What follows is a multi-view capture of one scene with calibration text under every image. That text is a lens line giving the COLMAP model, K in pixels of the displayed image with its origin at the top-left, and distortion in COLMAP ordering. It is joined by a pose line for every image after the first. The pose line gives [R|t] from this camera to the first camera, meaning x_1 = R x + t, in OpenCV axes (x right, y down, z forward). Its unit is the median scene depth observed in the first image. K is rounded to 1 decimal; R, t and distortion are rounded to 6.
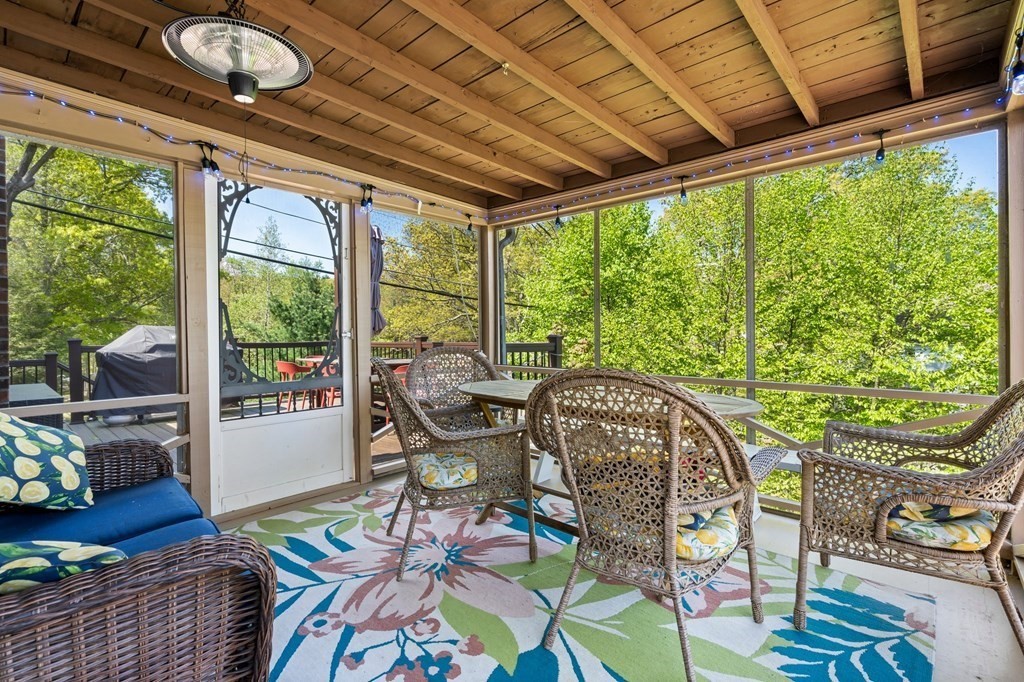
lens RADIAL K [[472.8, 0, 512.9], [0, 472.8, 335.5], [0, 0, 1]] dist [-0.002462, -0.000975]
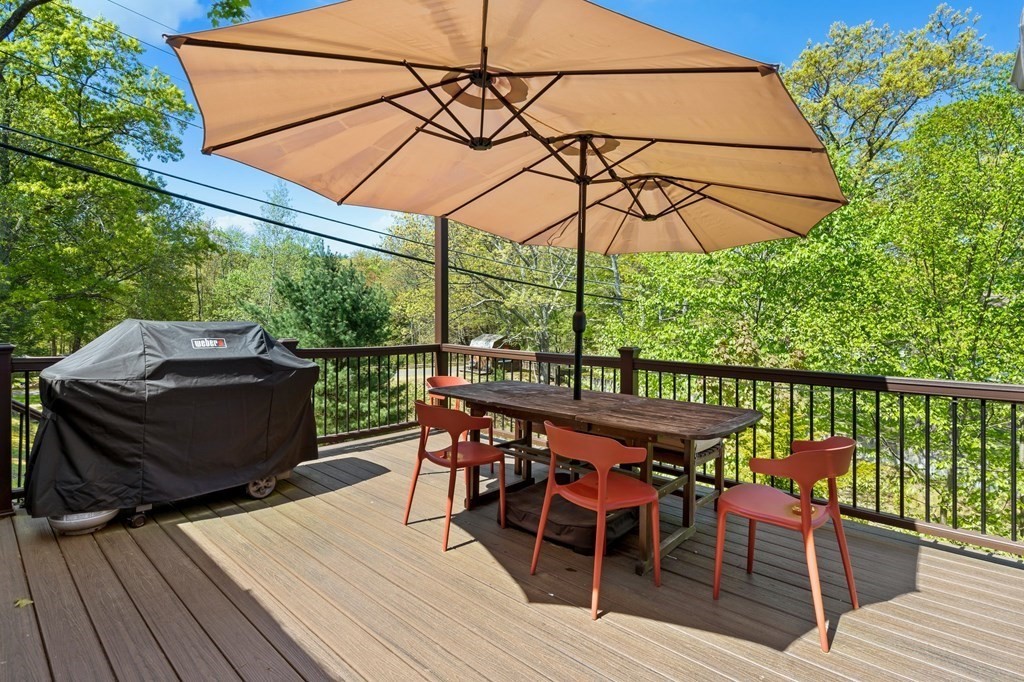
lens RADIAL K [[474.7, 0, 502.9], [0, 474.7, 318.4], [0, 0, 1]] dist [-0.003952, -0.001060]
pose [[0.999439, 0.026151, 0.020912, -0.129700], [-0.026066, 0.999651, -0.004324, -0.009988], [-0.021018, 0.003777, 0.999772, 0.155517]]
